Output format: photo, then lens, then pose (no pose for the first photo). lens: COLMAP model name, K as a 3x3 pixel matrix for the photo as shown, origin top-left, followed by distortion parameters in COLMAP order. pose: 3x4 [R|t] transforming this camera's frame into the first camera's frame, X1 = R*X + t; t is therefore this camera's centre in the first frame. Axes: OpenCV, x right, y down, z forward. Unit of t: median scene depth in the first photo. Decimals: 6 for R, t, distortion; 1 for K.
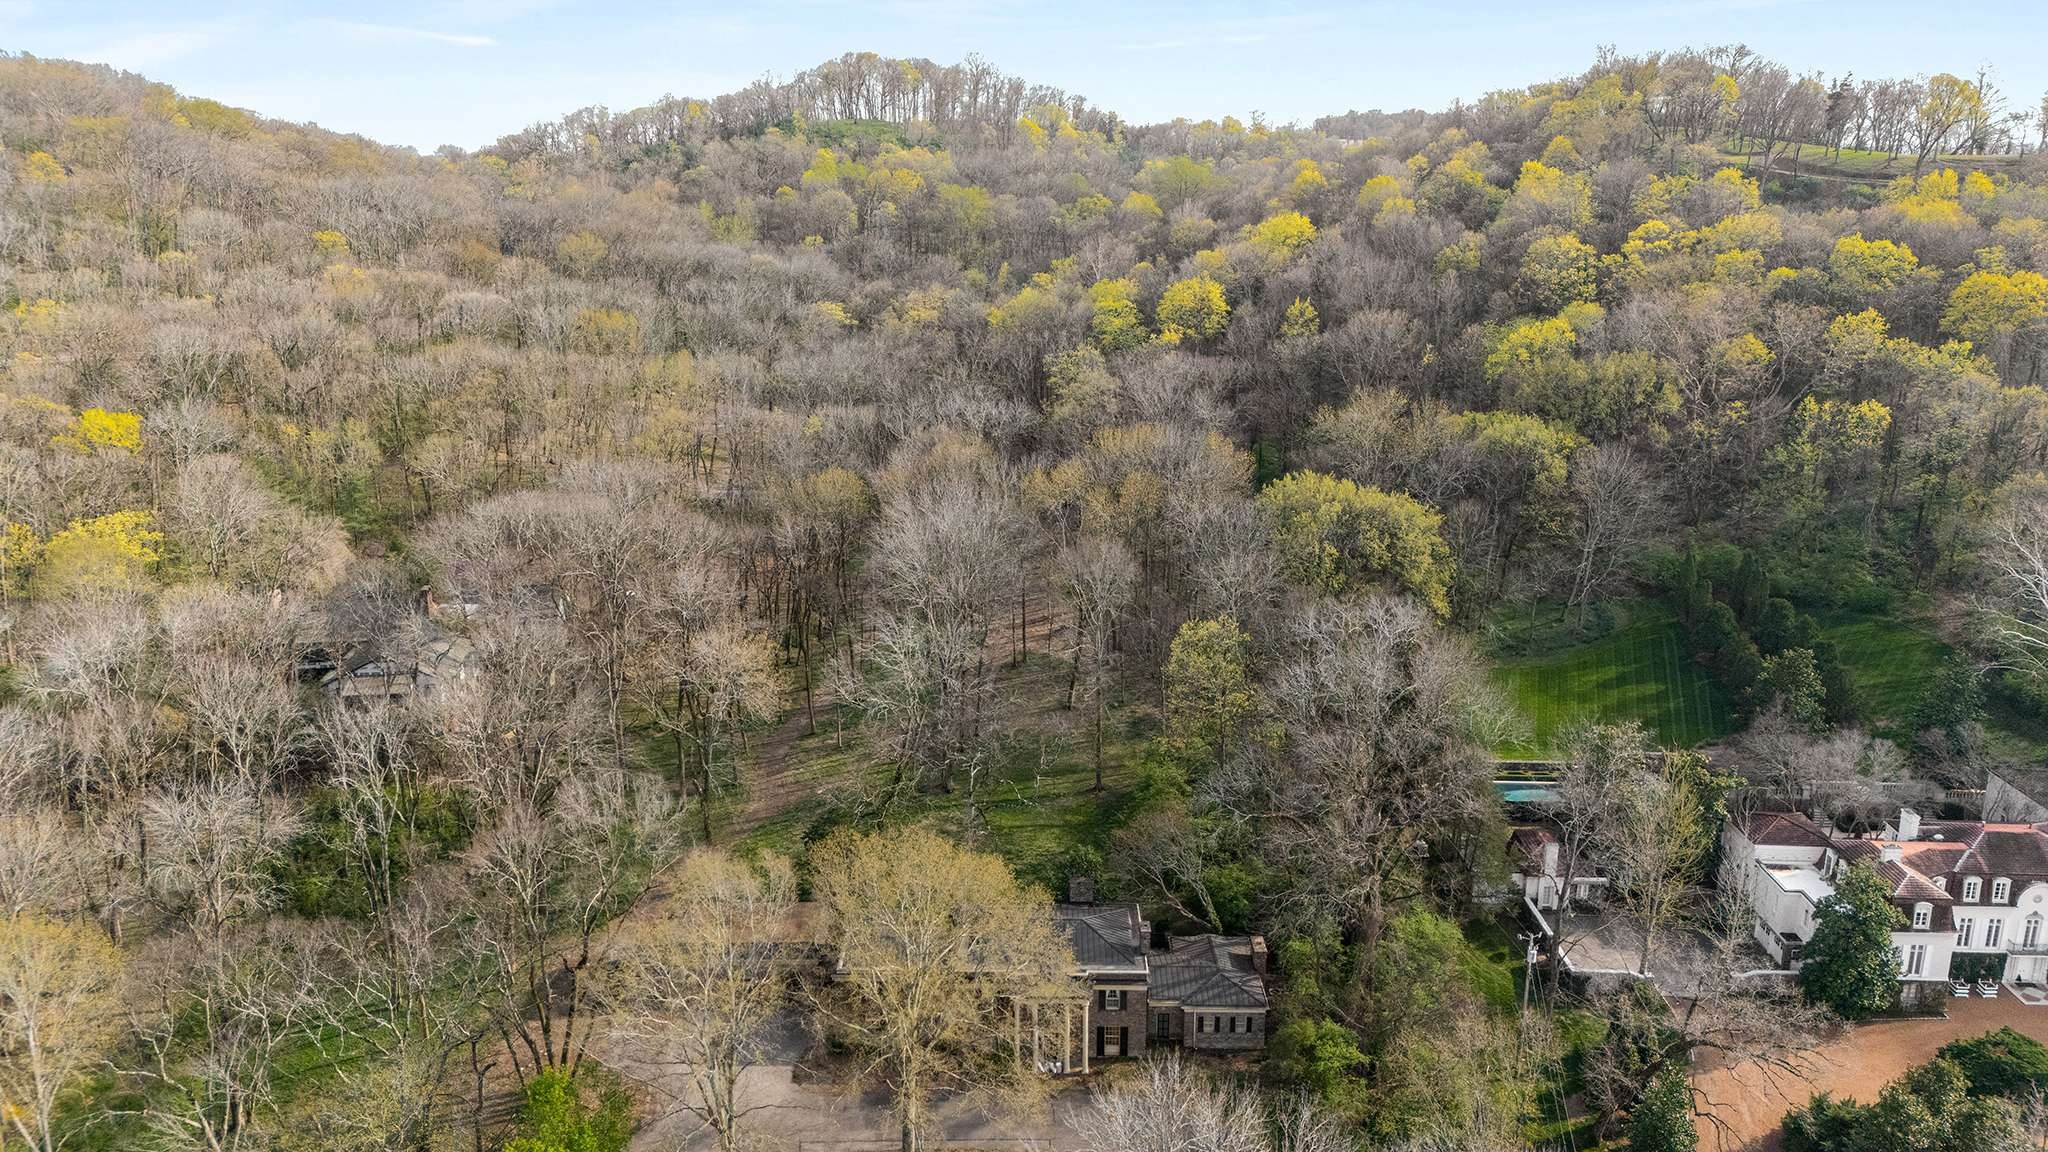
lens RADIAL K [[1499.9, 0, 1031.5], [0, 1499.9, 568.9], [0, 0, 1]] dist [0.072637, -0.062612]
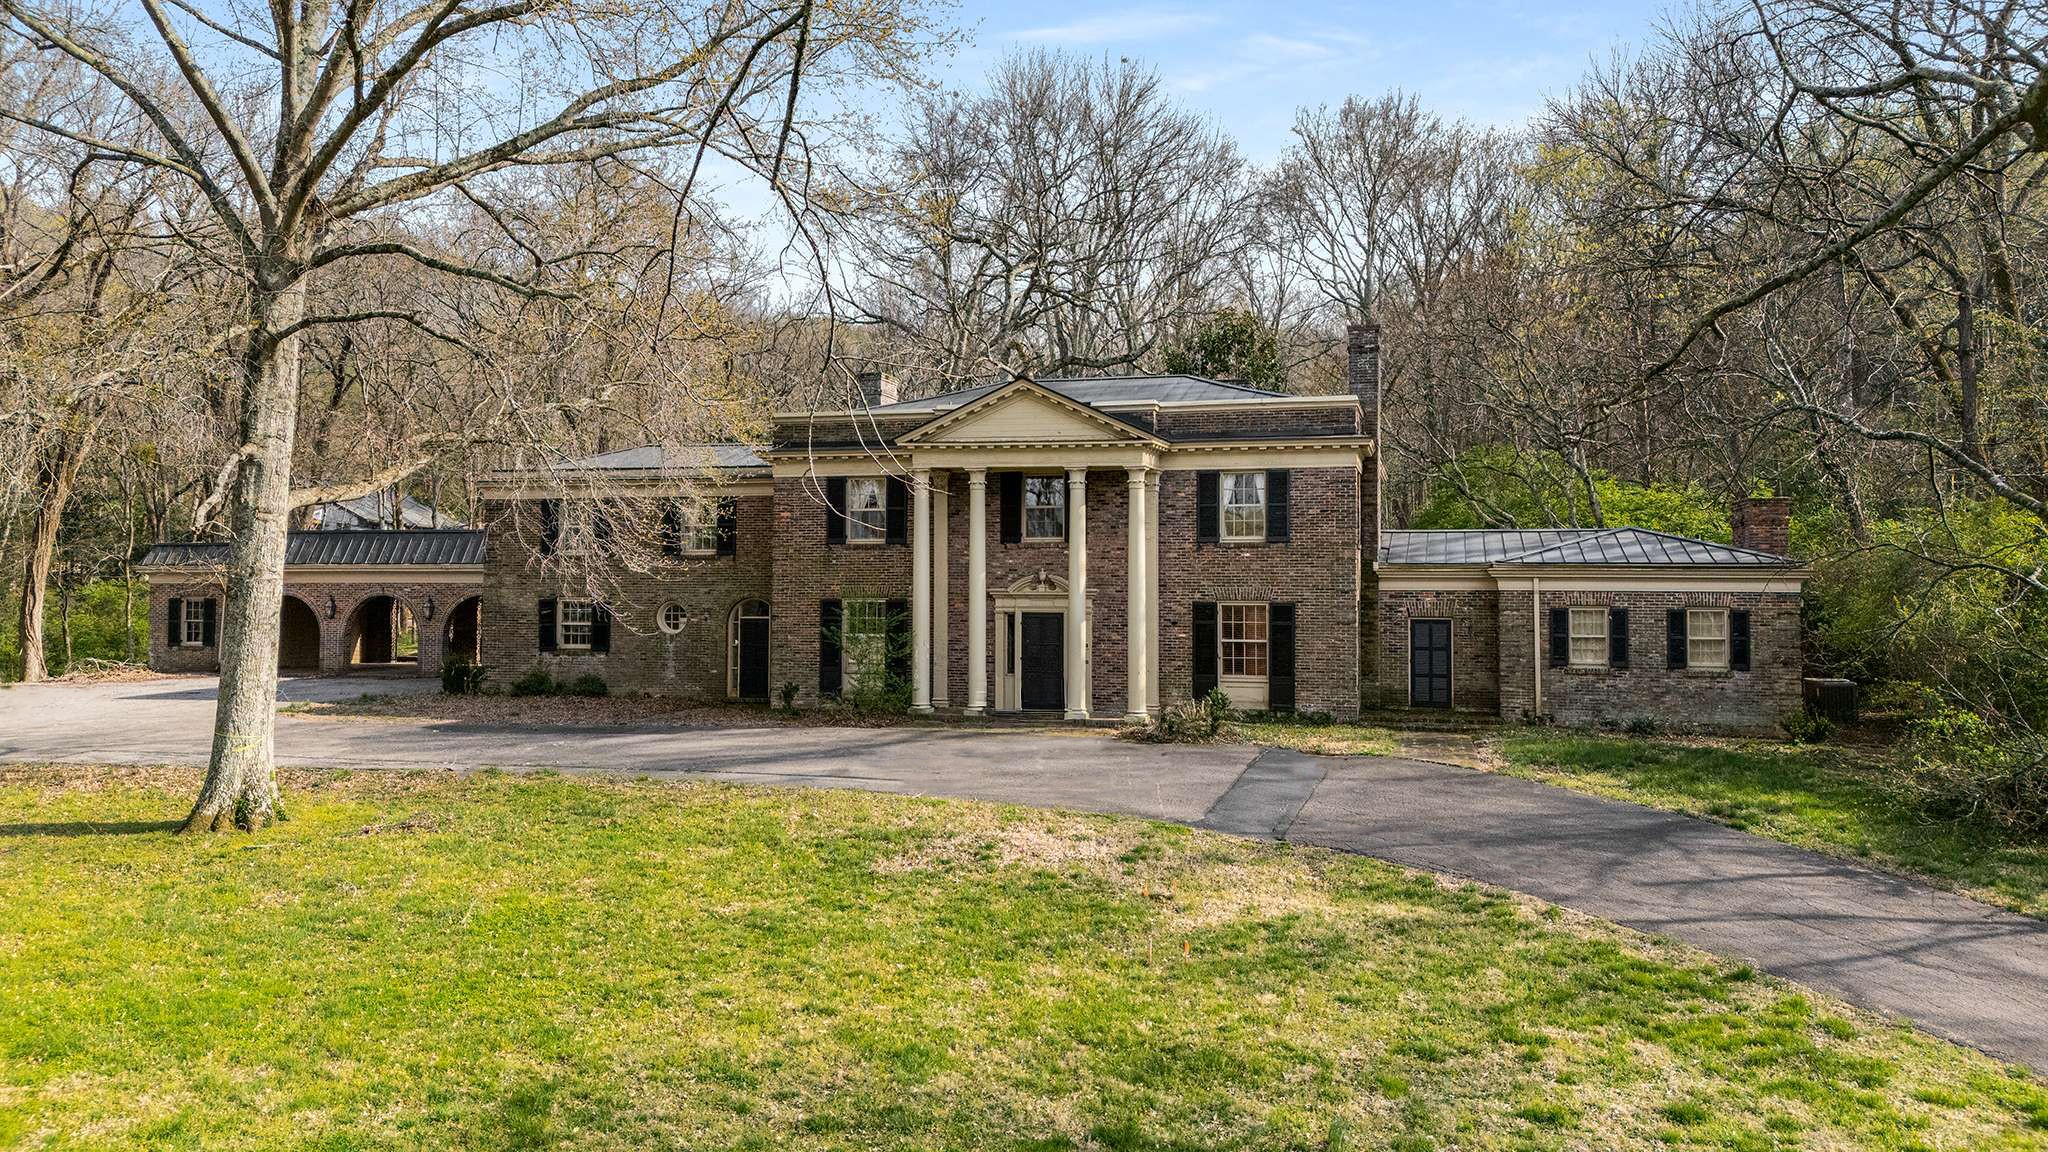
lens RADIAL K [[1499.9, 0, 1031.0], [0, 1499.9, 593.7], [0, 0, 1]] dist [0.072637, -0.062612]
pose [[0.965787, -0.008012, -0.259212, 0.043961], [-0.065967, 0.959057, -0.275425, 0.187667], [0.250806, 0.283101, 0.925716, 0.344273]]
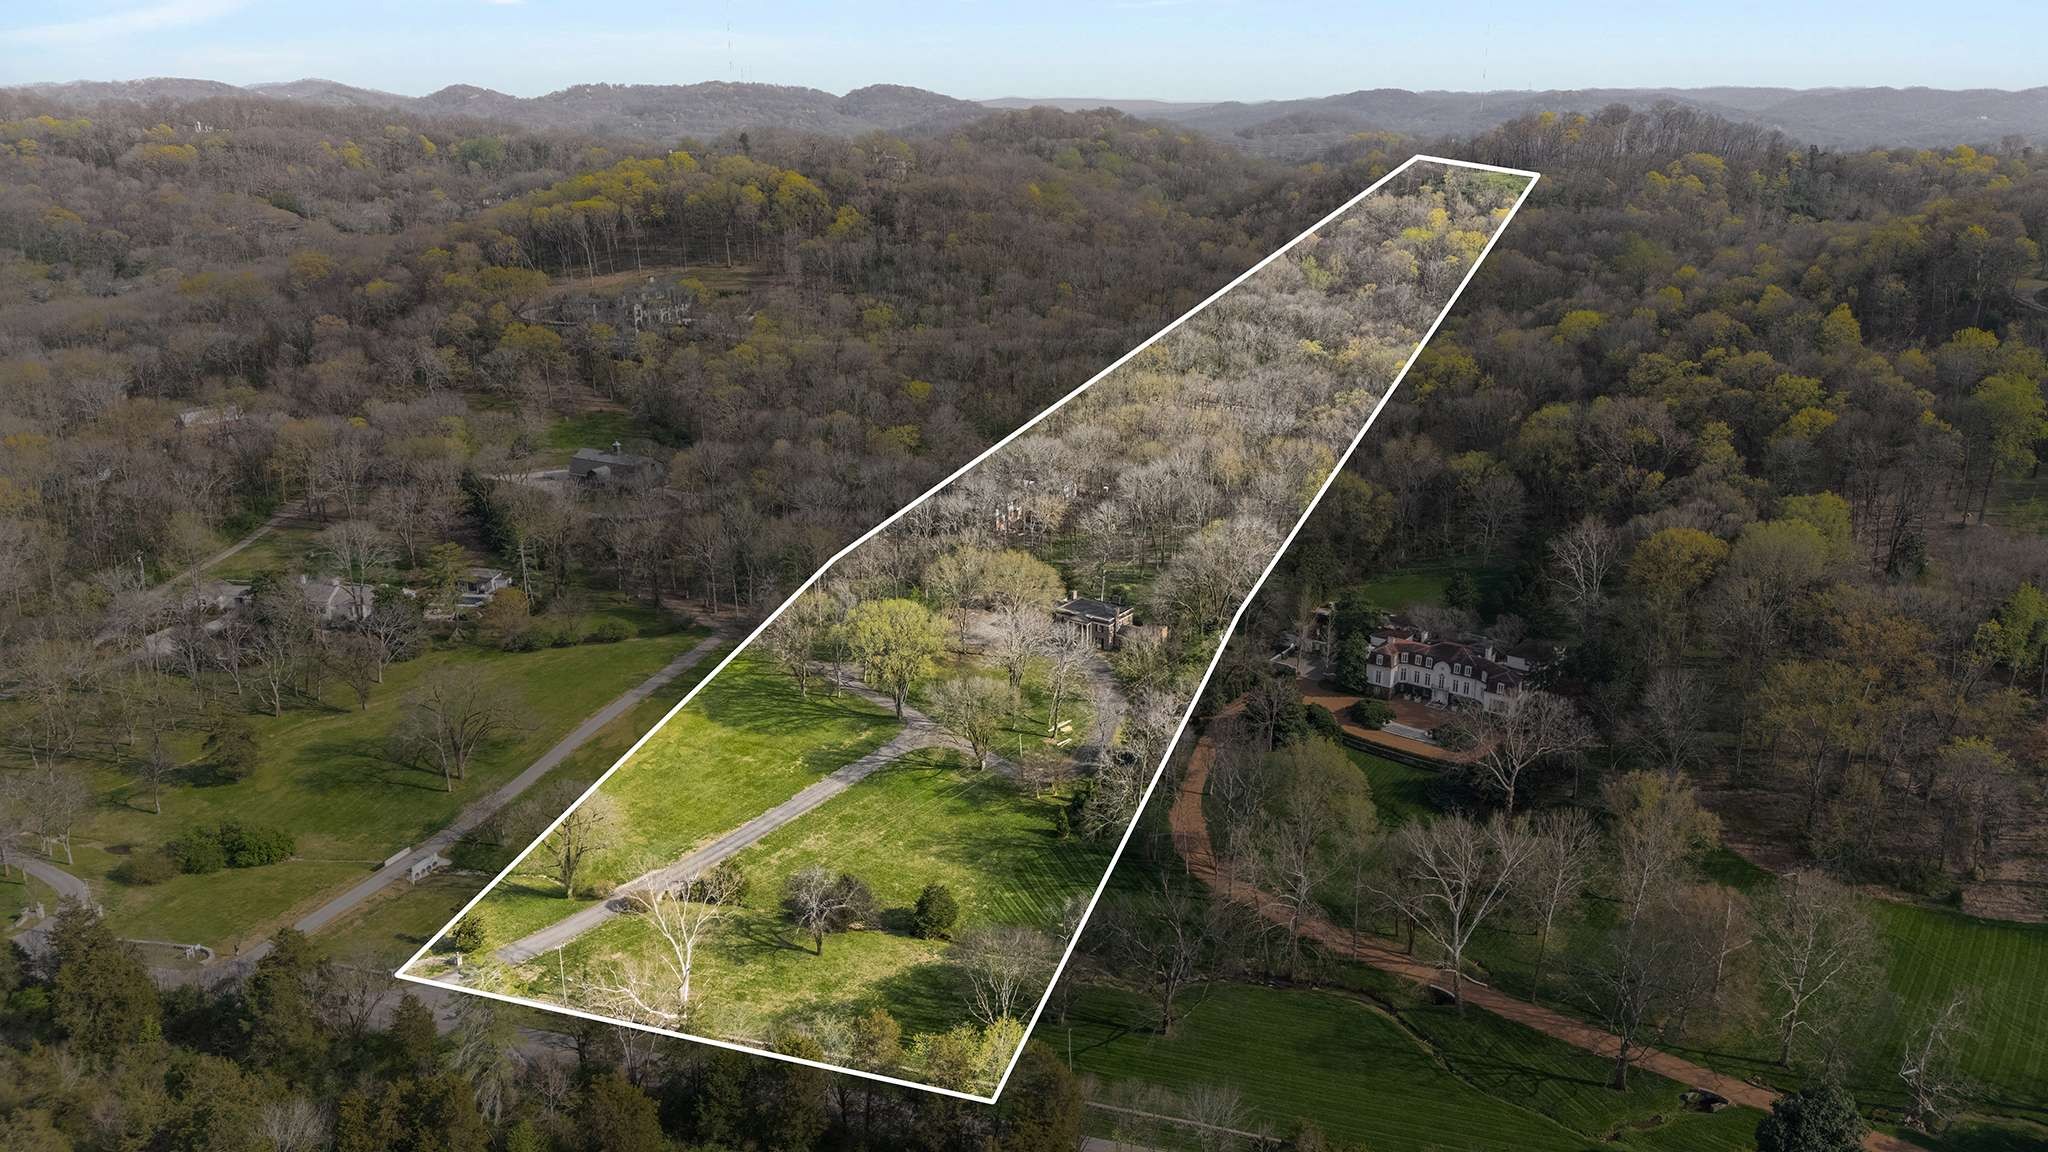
lens RADIAL K [[1499.9, 0, 1029.8], [0, 1499.9, 575.2], [0, 0, 1]] dist [0.072637, -0.062612]
pose [[0.825760, 0.169171, -0.538053, 0.744592], [-0.144709, 0.985572, 0.087789, -0.029593], [0.545141, 0.005368, 0.838327, -0.770511]]
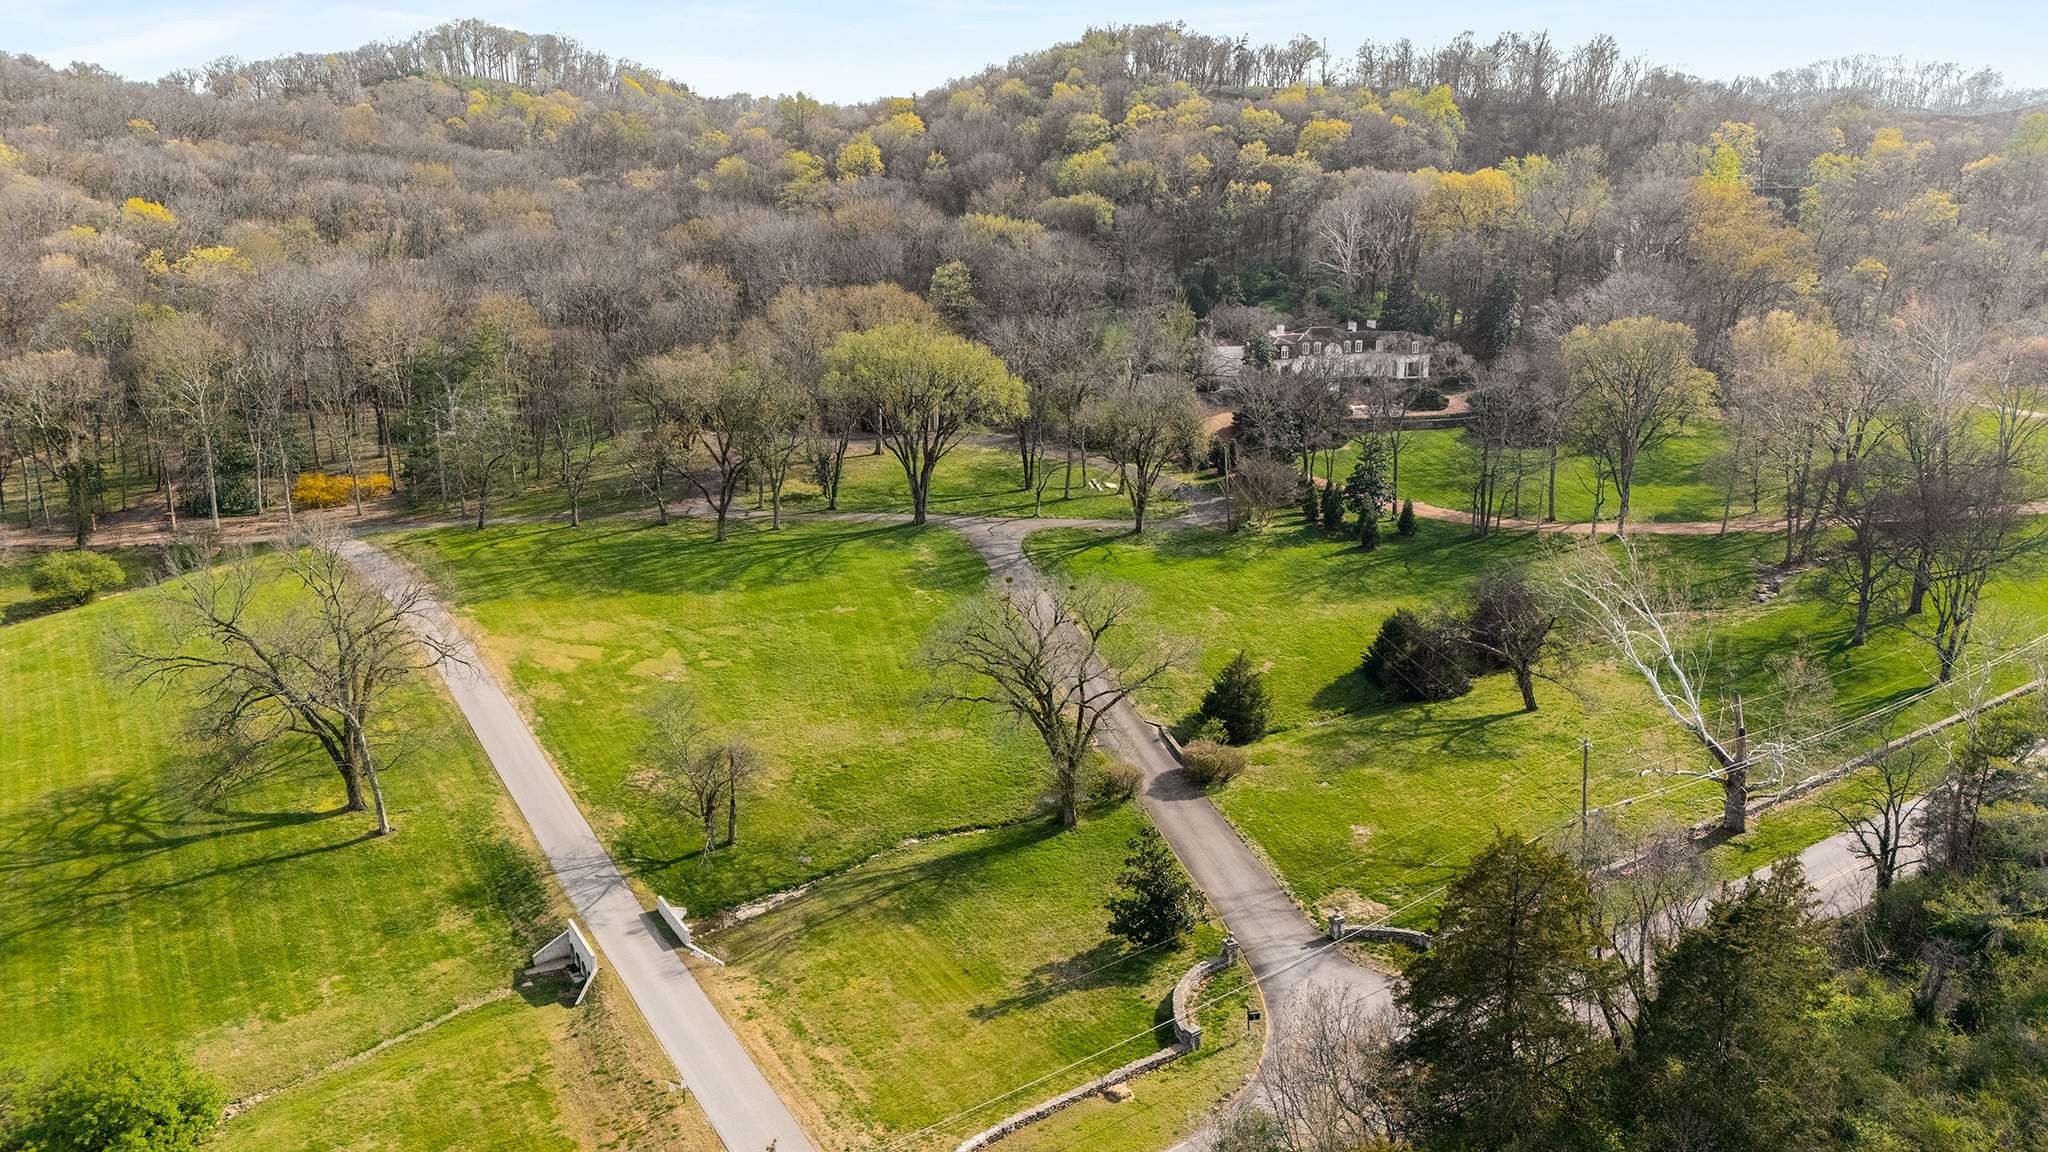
lens RADIAL K [[1499.9, 0, 1028.0], [0, 1499.9, 567.2], [0, 0, 1]] dist [0.072637, -0.062612]
pose [[0.949761, -0.081749, 0.302112, -0.239492], [0.085469, 0.996340, 0.000911, 0.258731], [-0.301081, 0.024956, 0.953272, -0.502929]]
